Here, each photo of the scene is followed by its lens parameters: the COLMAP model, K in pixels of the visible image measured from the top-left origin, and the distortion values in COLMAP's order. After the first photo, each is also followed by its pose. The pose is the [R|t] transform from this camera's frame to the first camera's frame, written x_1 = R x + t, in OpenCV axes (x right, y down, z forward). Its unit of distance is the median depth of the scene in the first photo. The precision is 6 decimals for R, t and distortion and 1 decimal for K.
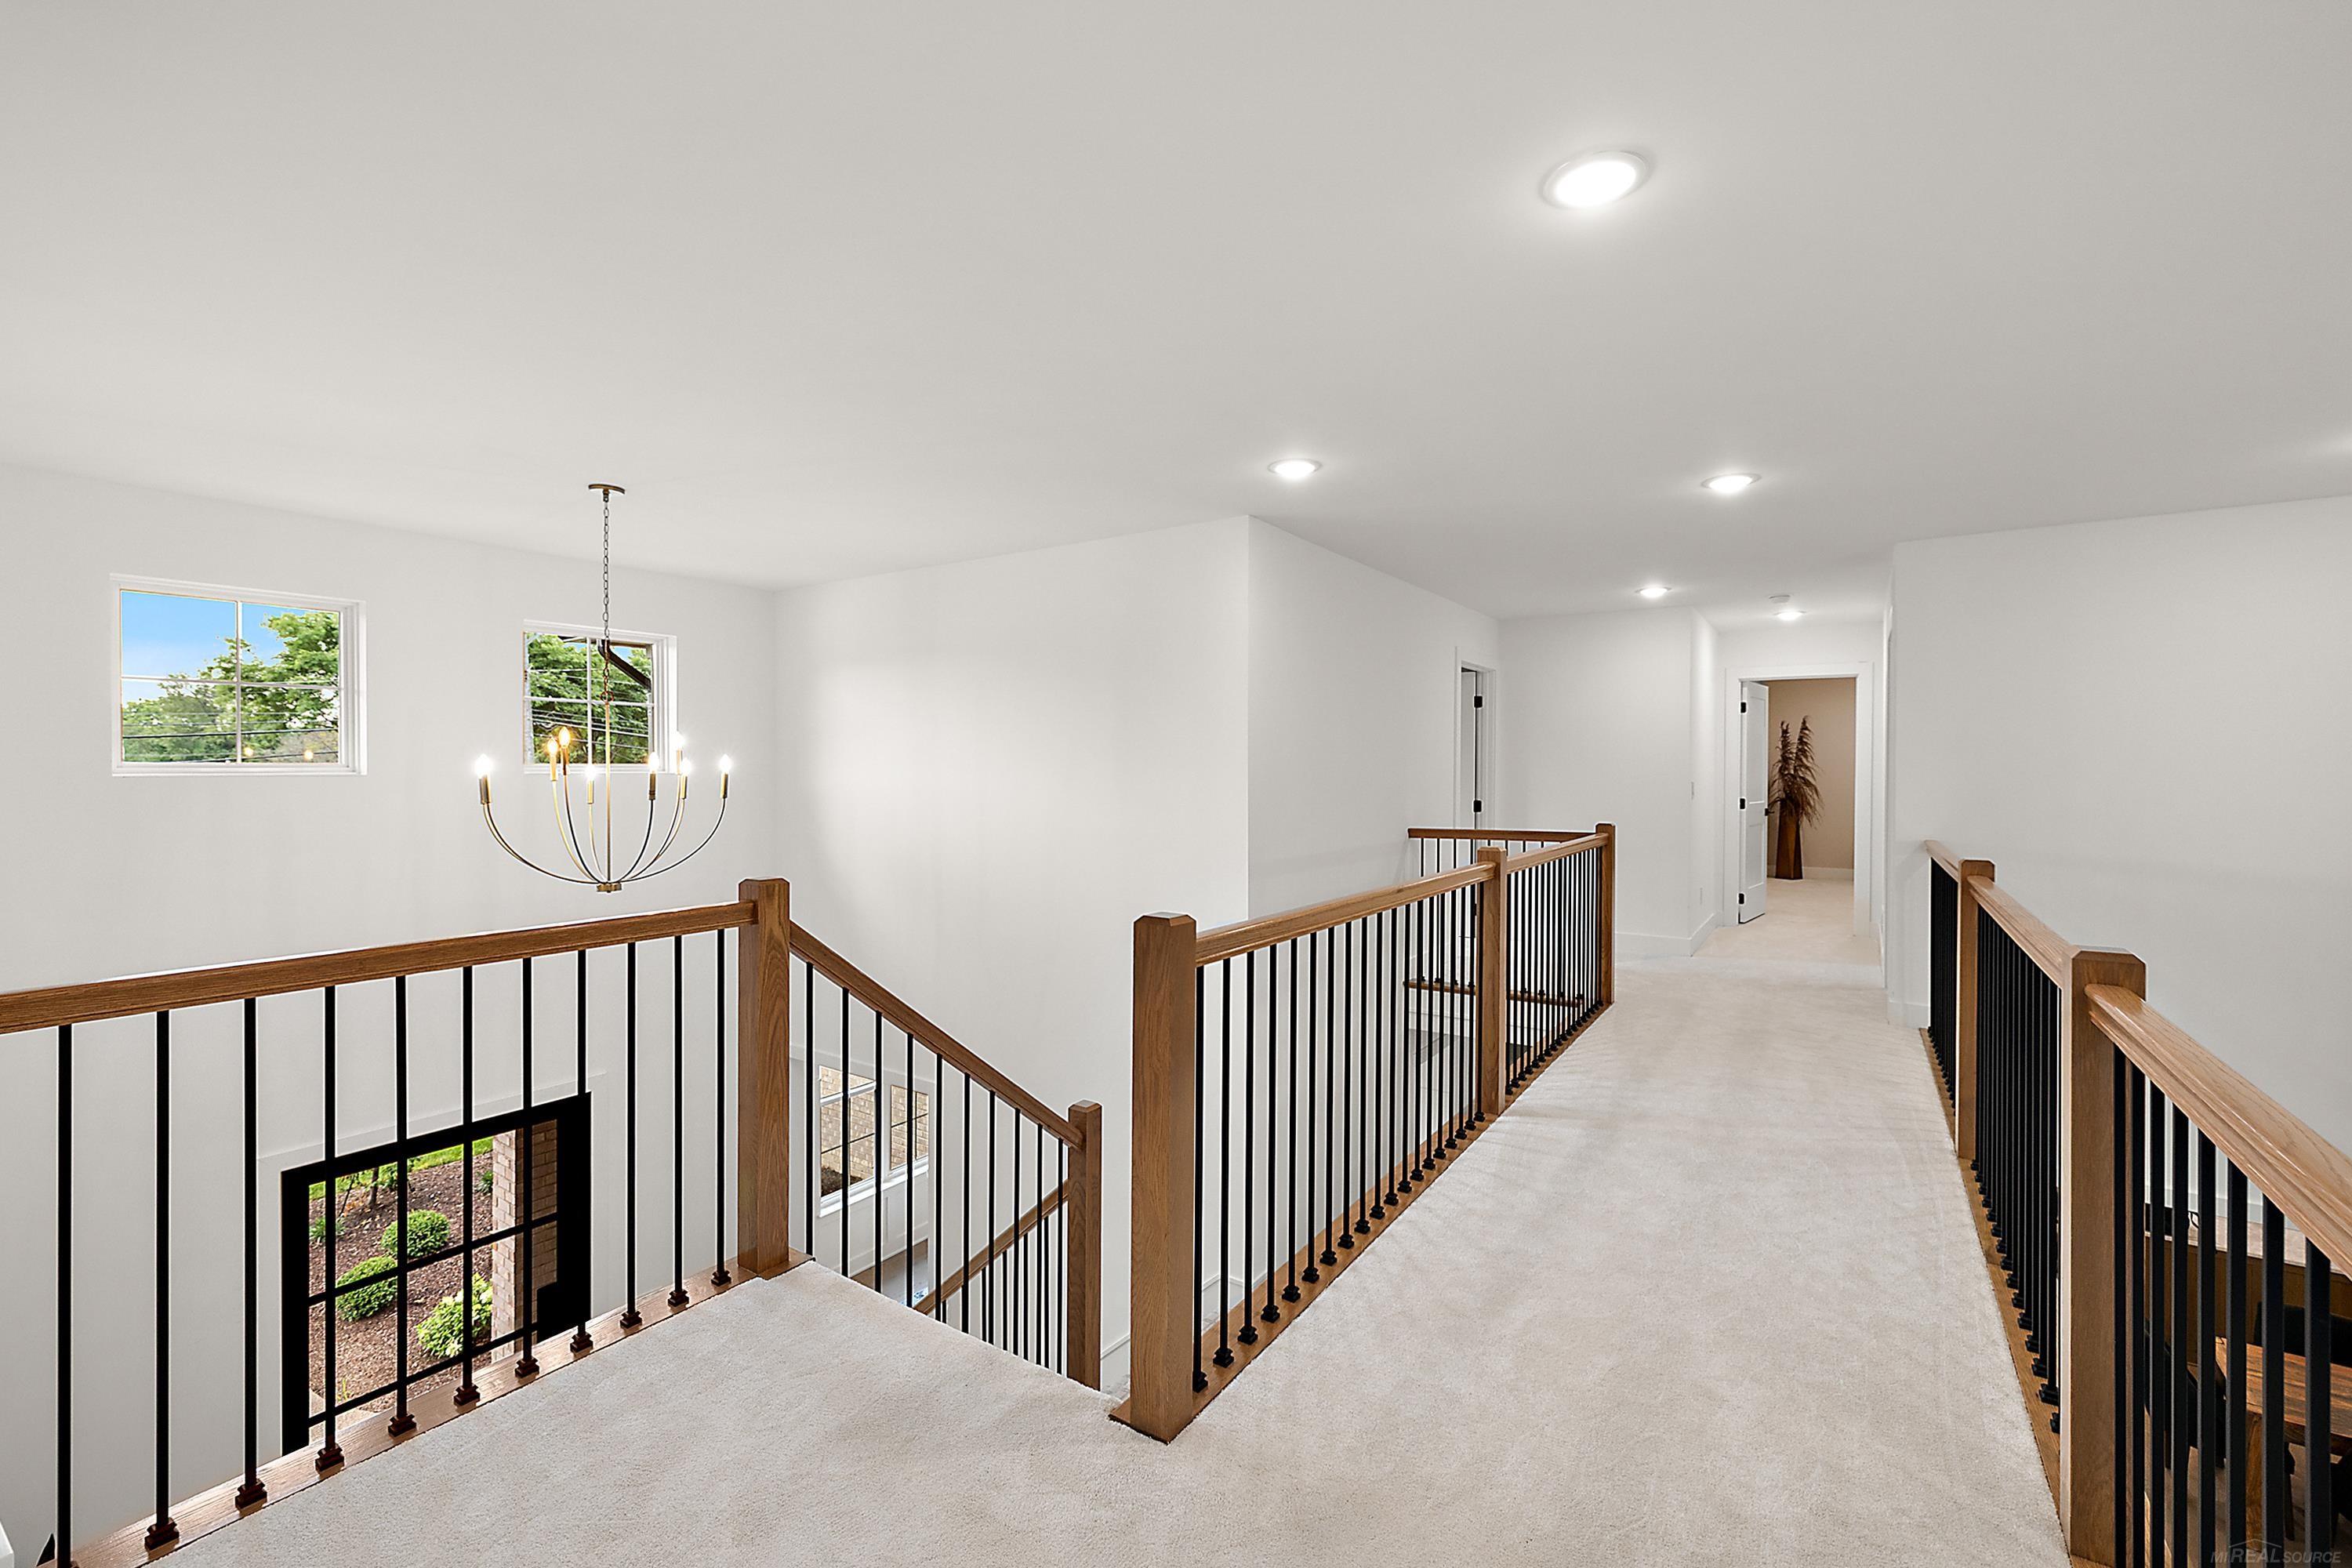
lens RADIAL K [[1007.5, 0, 1180.7], [0, 1007.5, 766.2], [0, 0, 1]] dist [0.003280, -0.000001]
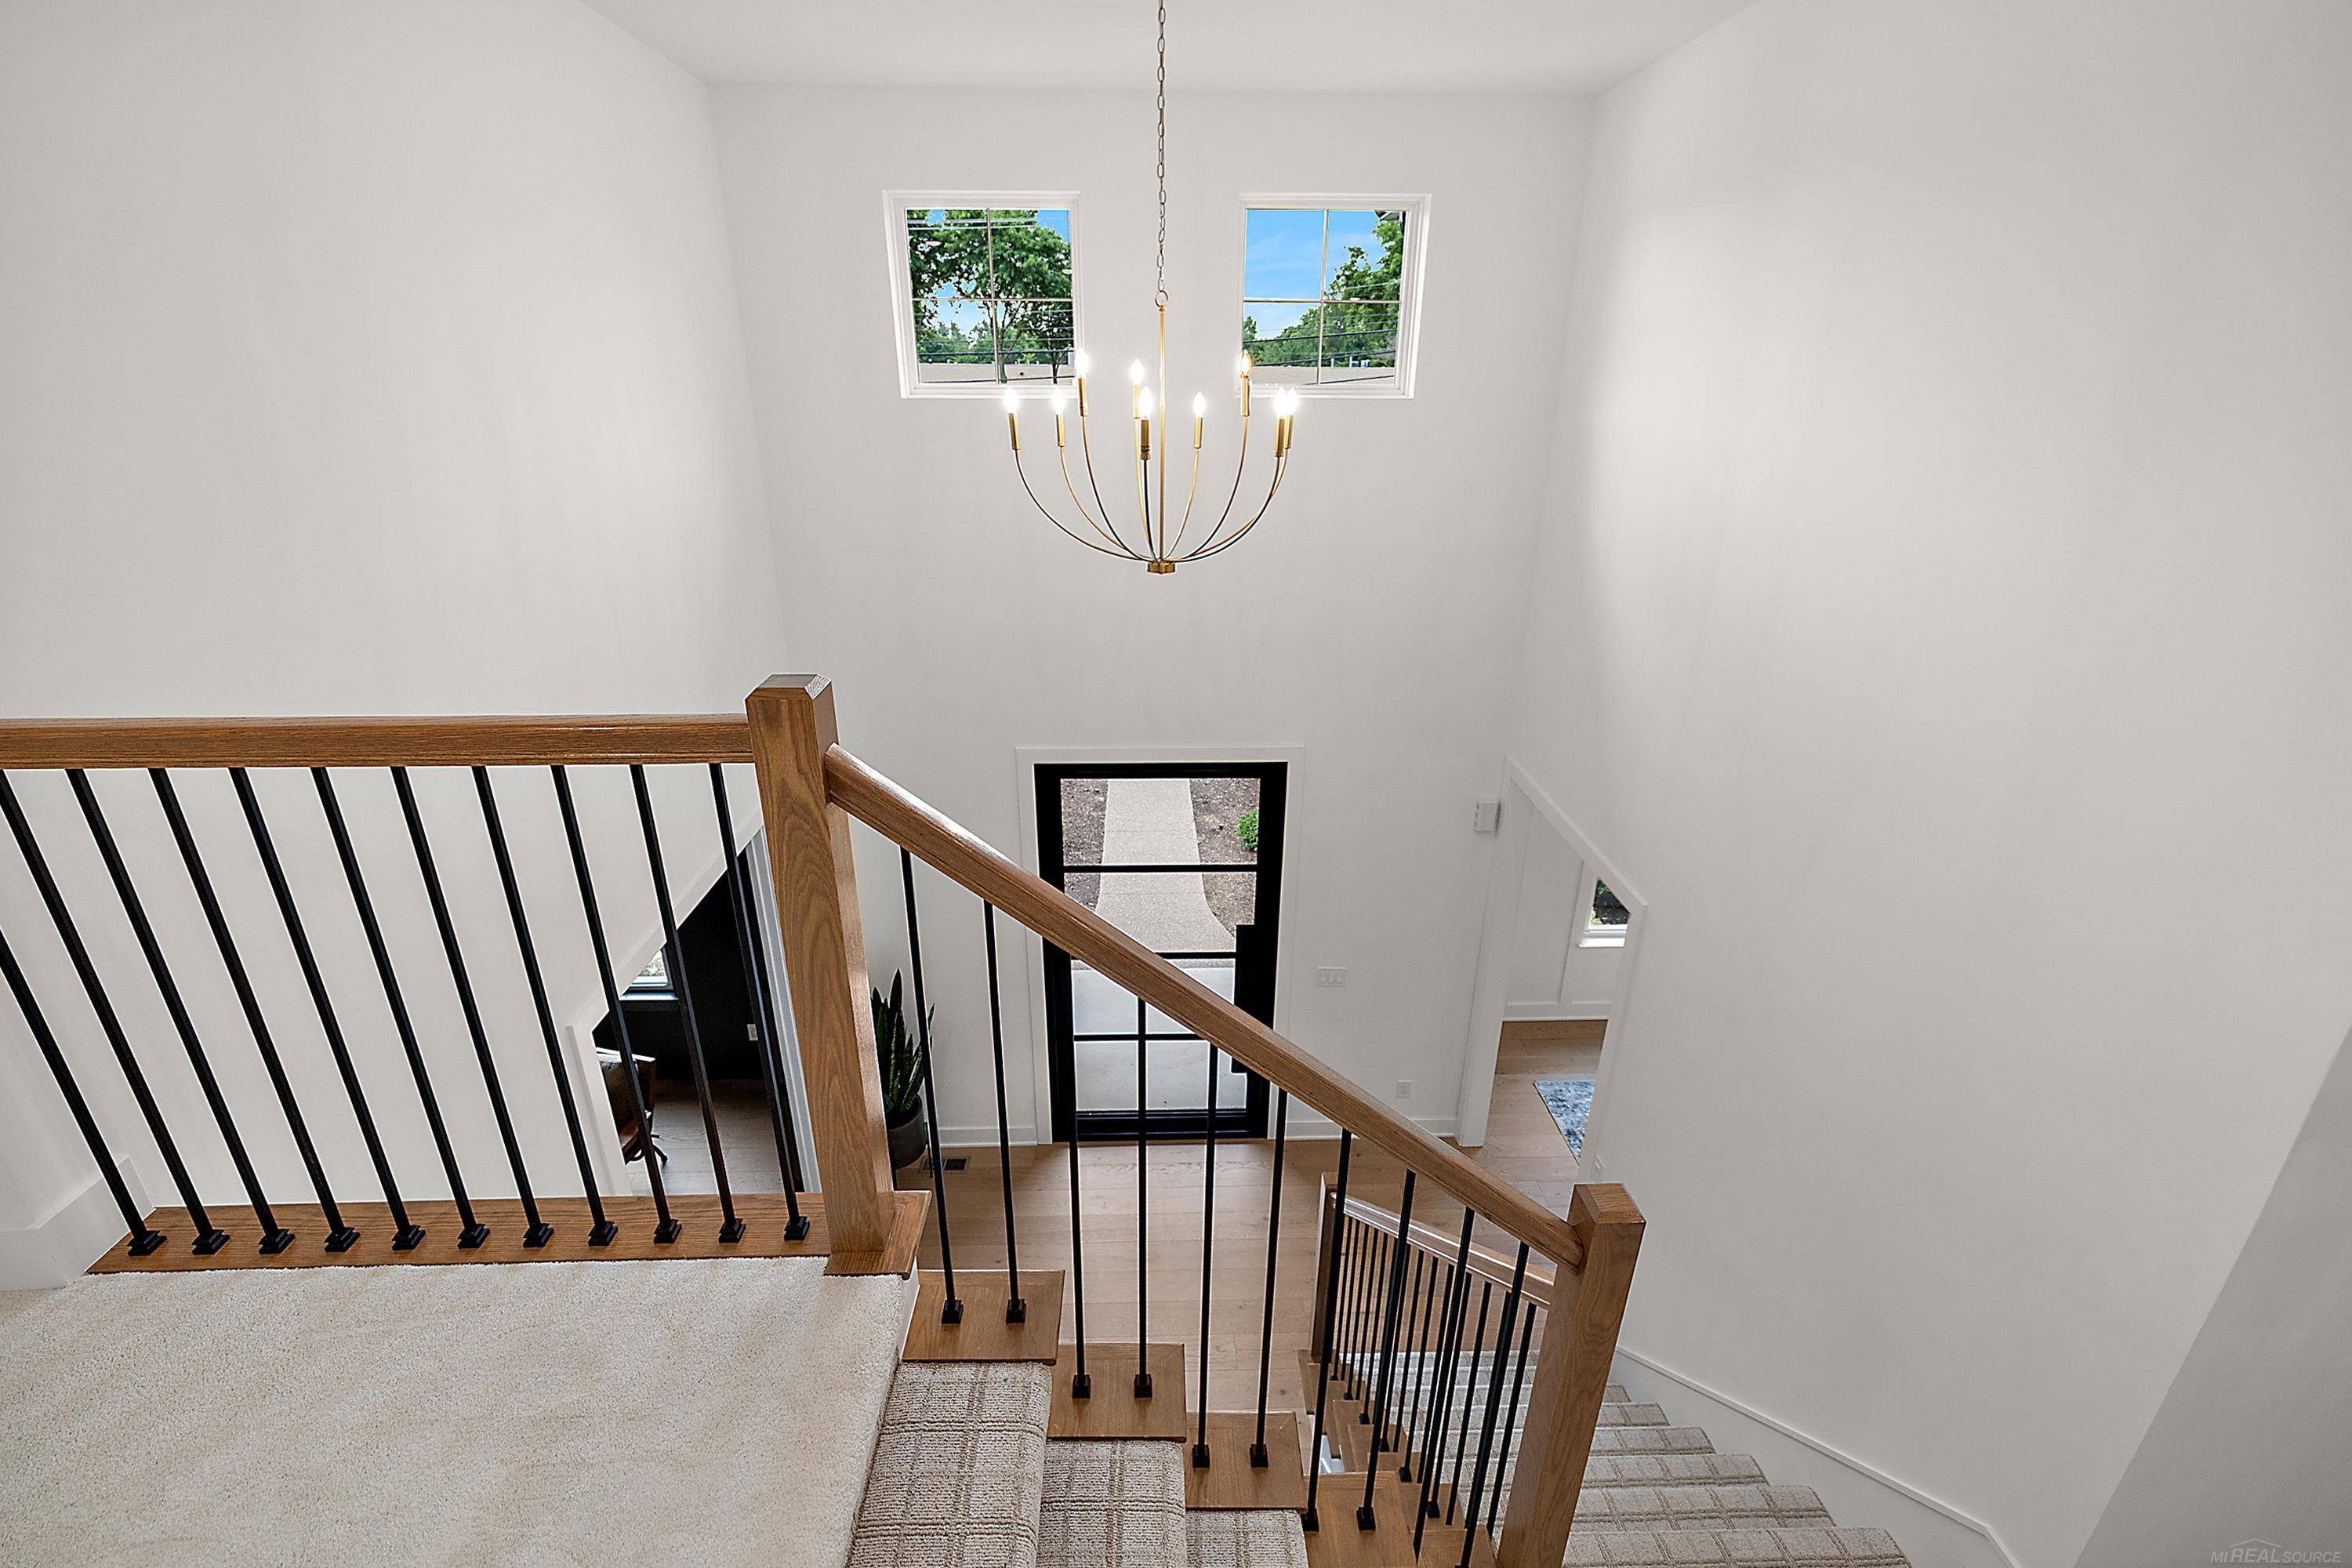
lens RADIAL K [[1007.5, 0, 1181.4], [0, 1007.5, 763.2], [0, 0, 1]] dist [0.003280, -0.000001]
pose [[0.588844, 0.299869, -0.750561, 0.068482], [-0.000286, 0.928705, 0.370818, -0.026249], [0.808247, -0.218140, 0.546948, 0.506006]]
